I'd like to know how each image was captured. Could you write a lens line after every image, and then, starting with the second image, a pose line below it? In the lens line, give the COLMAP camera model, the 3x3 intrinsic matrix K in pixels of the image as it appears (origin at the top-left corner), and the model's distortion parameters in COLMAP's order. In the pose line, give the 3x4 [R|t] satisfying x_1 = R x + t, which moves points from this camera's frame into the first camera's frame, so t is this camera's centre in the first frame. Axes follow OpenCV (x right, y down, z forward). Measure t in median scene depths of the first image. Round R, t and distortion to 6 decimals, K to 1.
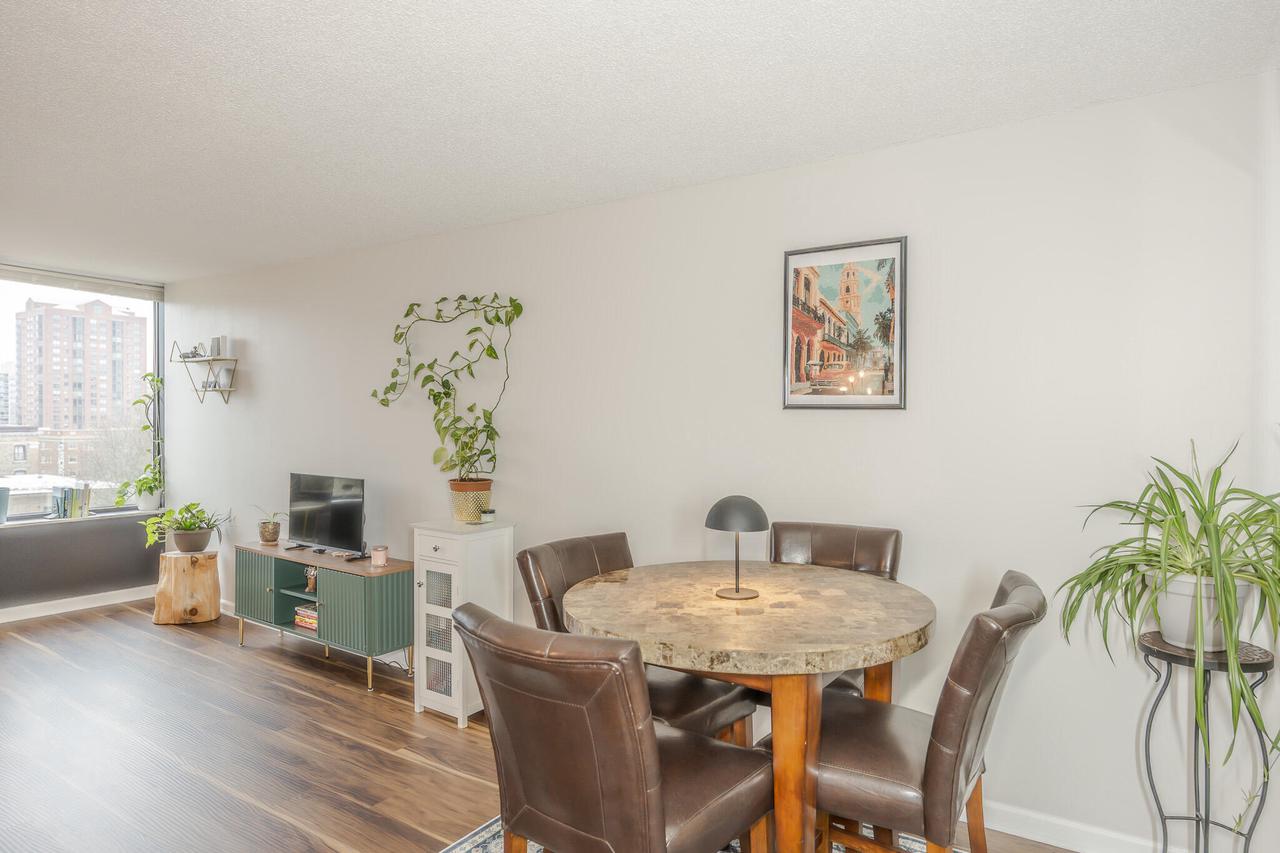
lens RADIAL K [[749.9, 0, 640.0], [0, 749.9, 426.5], [0, 0, 1]] dist [-0.003972, 0.000137]
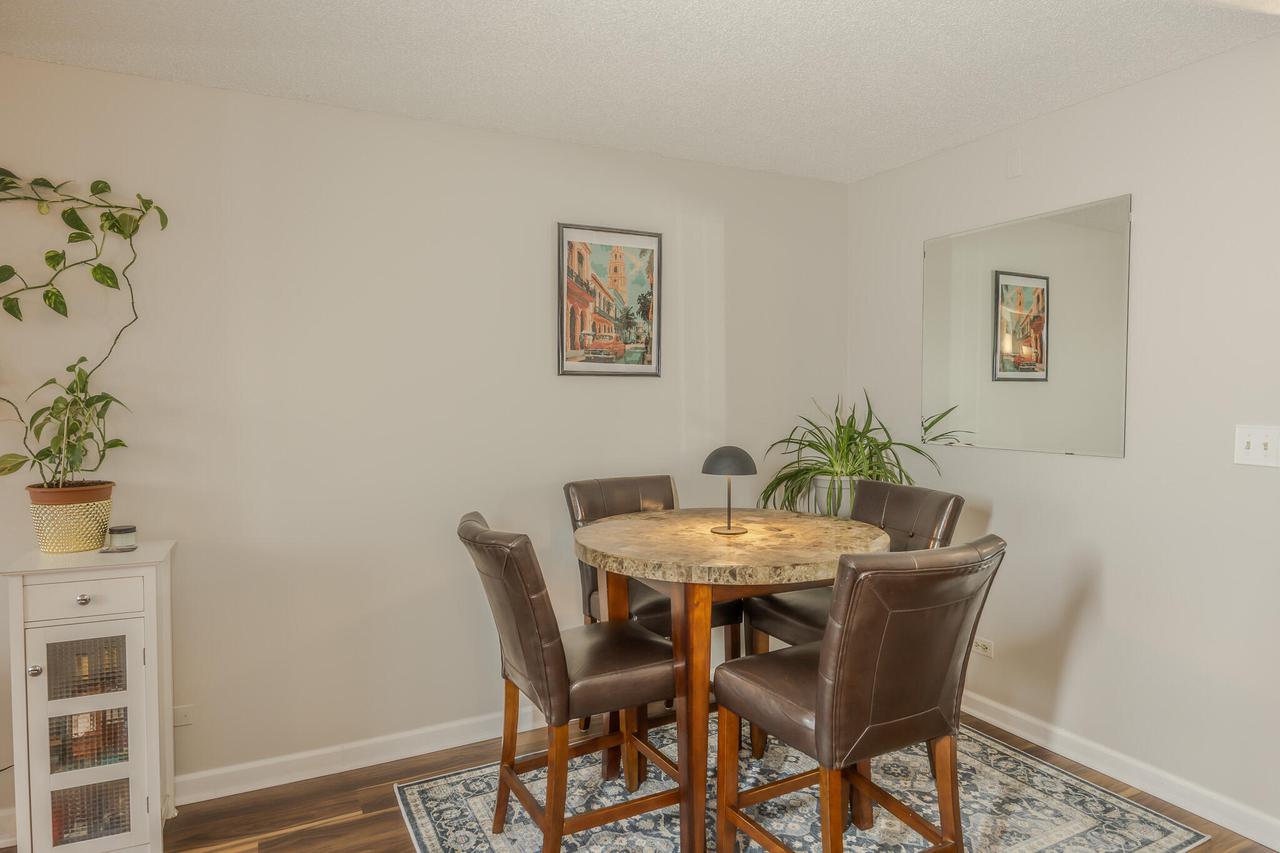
lens RADIAL K [[765.5, 0, 640.0], [0, 765.5, 426.5], [0, 0, 1]] dist [-0.002418, -0.001244]
pose [[0.495725, -0.036911, 0.867695, -0.513462], [0.015282, 0.999312, 0.033780, 0.010440], [-0.868345, -0.003485, 0.495948, 0.286383]]
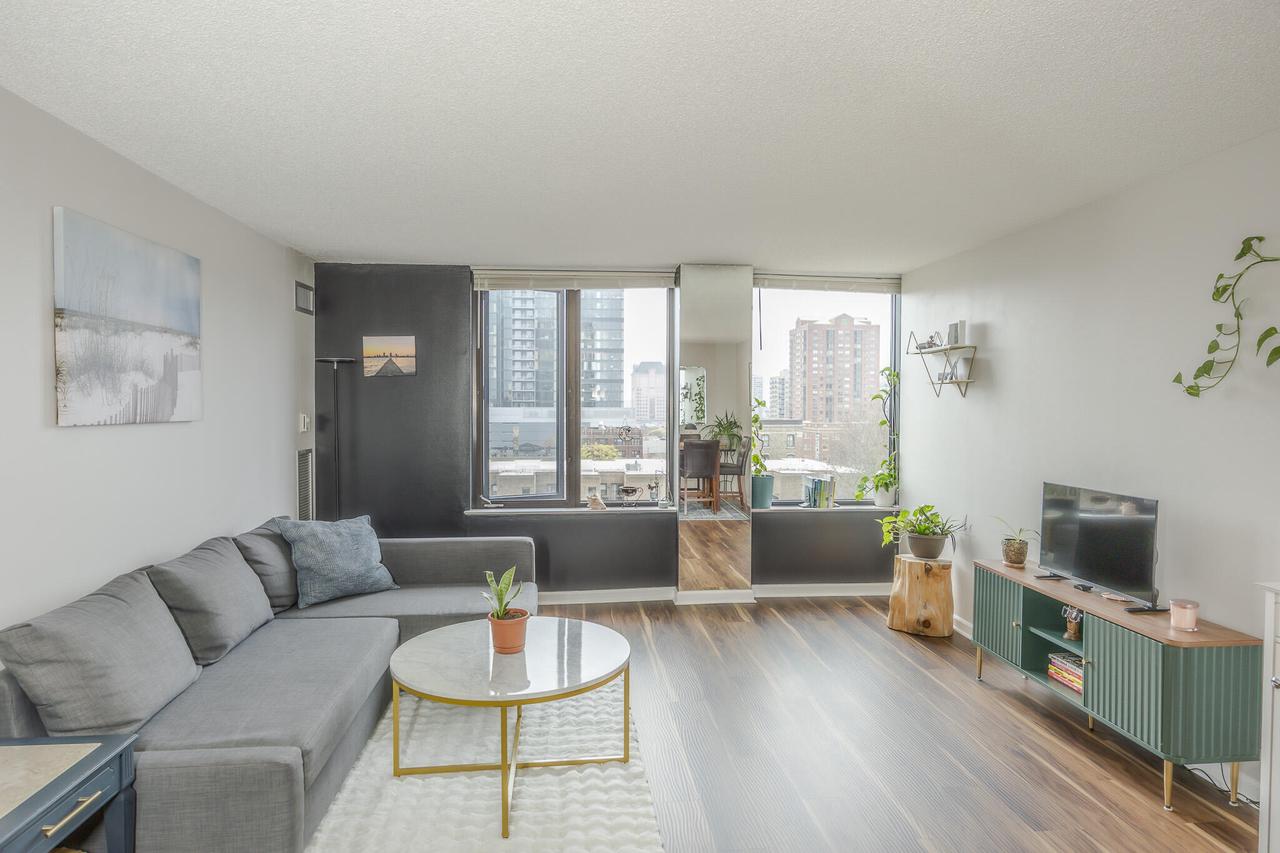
lens RADIAL K [[749.9, 0, 640.0], [0, 749.9, 426.5], [0, 0, 1]] dist [-0.003972, 0.000137]
pose [[0.628422, 0.015042, -0.777728, -0.135226], [-0.010442, 0.999886, 0.010901, -0.001628], [0.777803, 0.001271, 0.628507, 0.189346]]
